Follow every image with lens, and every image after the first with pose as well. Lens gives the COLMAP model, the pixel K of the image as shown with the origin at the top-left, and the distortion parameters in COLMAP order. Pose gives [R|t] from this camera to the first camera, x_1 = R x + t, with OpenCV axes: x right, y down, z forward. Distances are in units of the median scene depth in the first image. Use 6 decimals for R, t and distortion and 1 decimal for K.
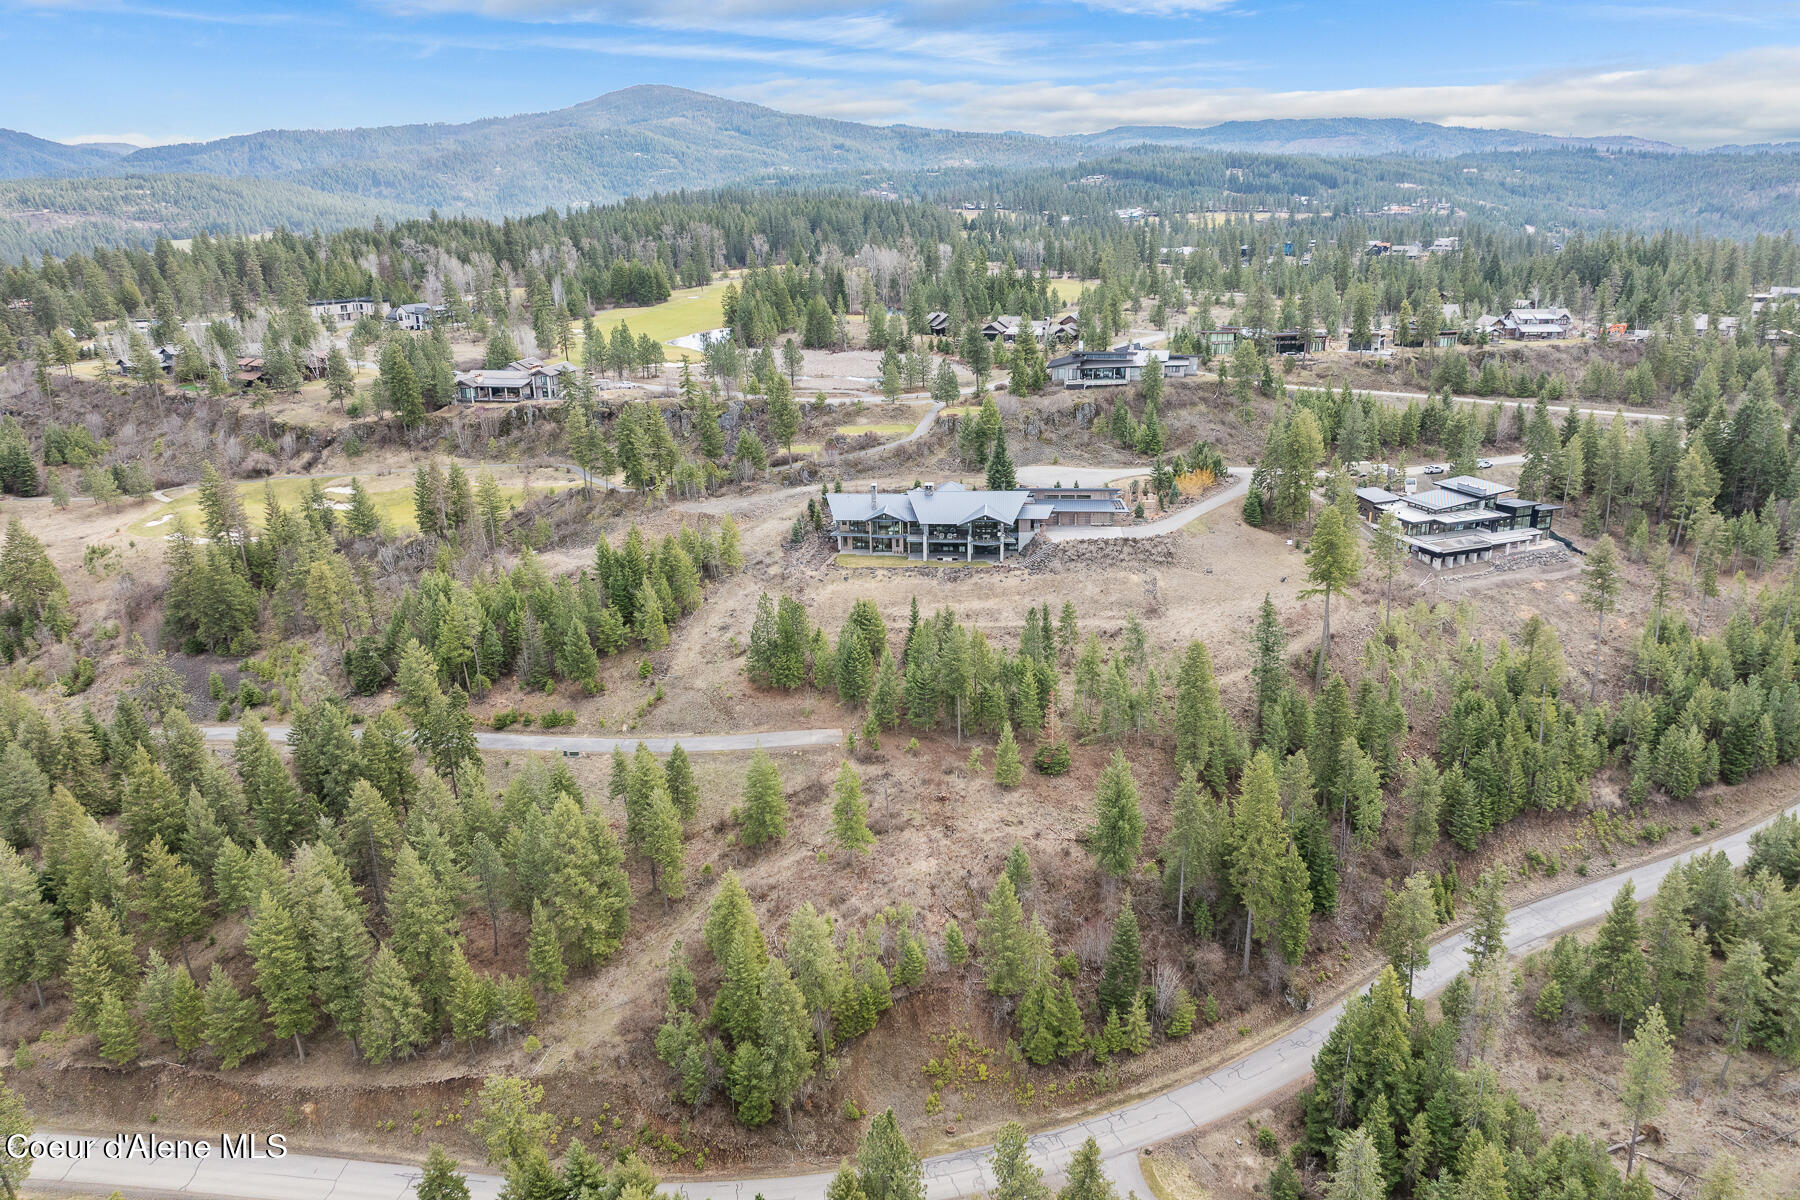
lens RADIAL K [[1301.6, 0, 902.6], [0, 1301.6, 529.9], [0, 0, 1]] dist [-0.022194, 0.009519]
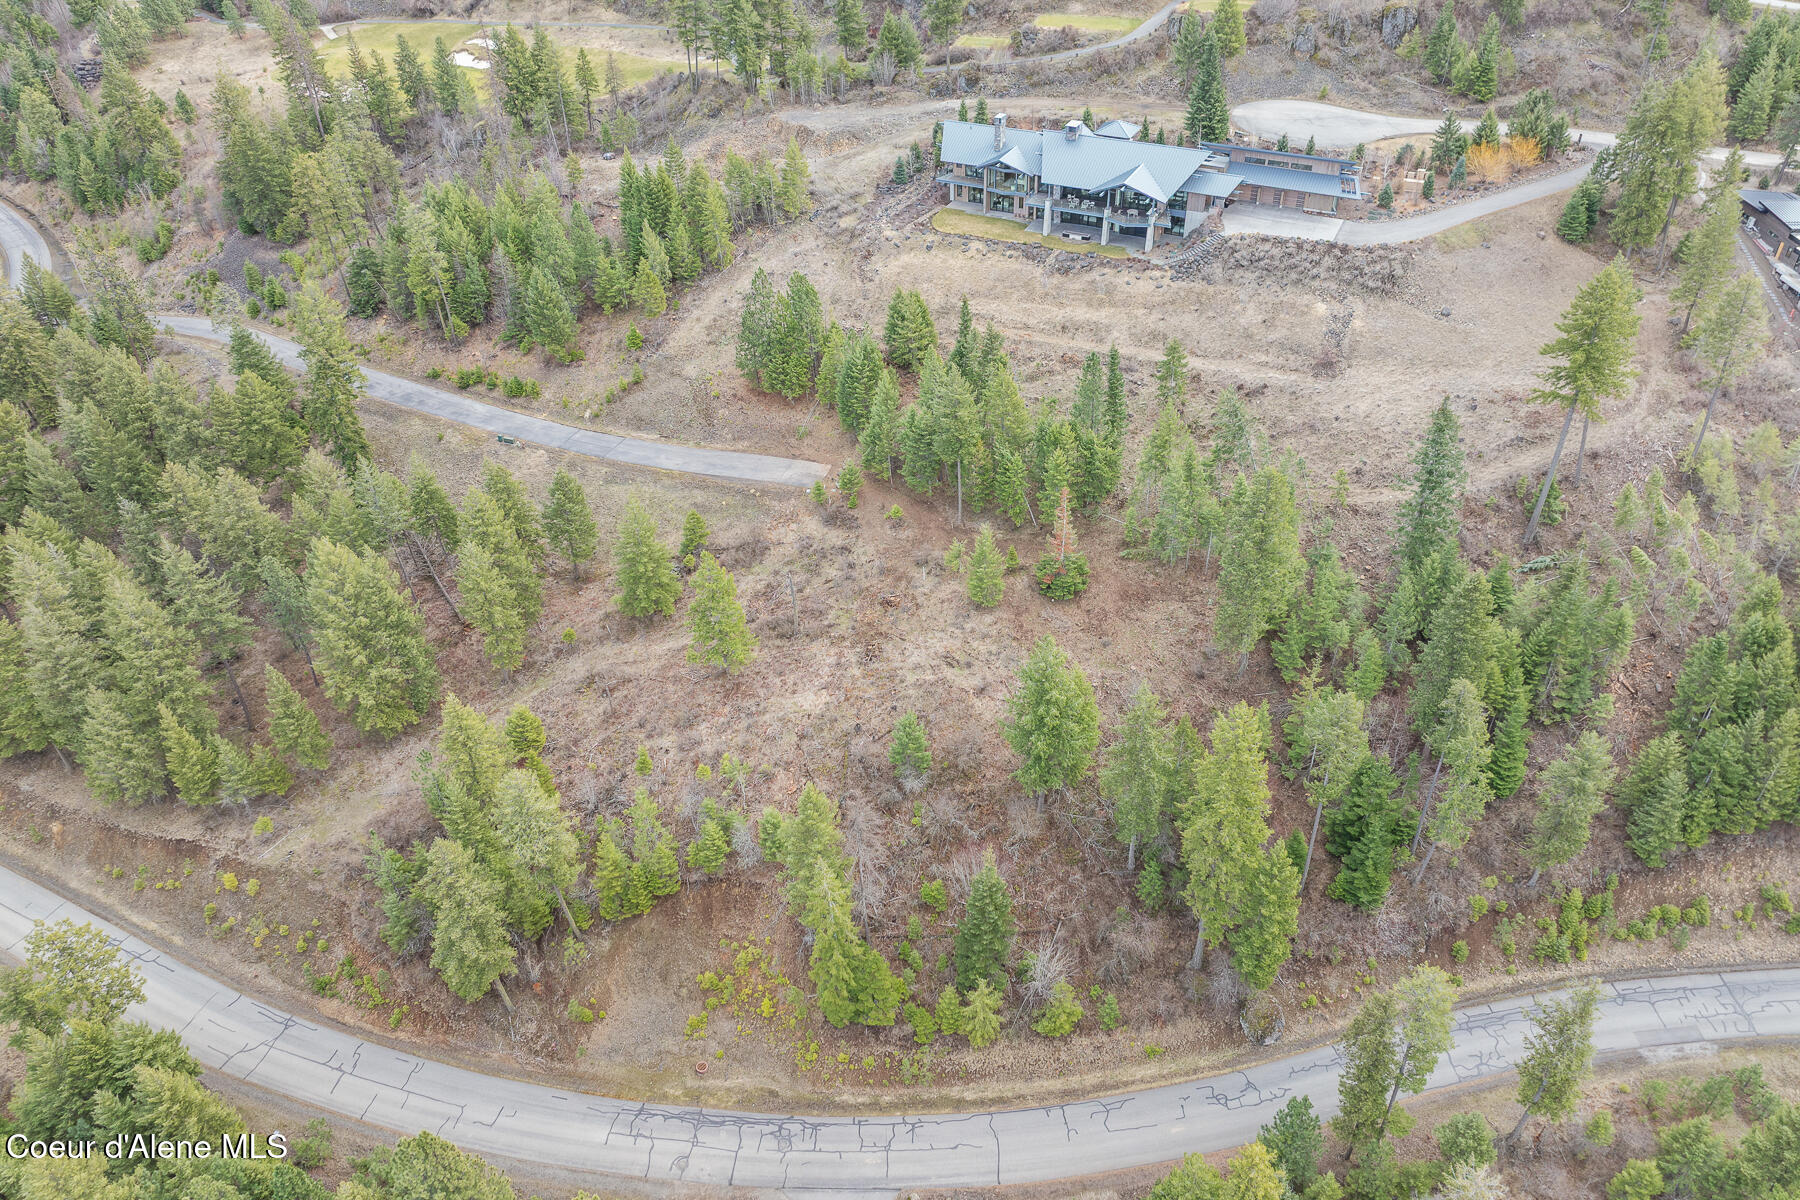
lens RADIAL K [[1301.6, 0, 902.6], [0, 1301.6, 529.9], [0, 0, 1]] dist [-0.022194, 0.009519]
pose [[0.933835, 0.201850, -0.295311, 0.196480], [-0.090734, 0.932239, 0.350282, -0.071982], [0.346005, -0.300311, 0.888872, 0.287188]]
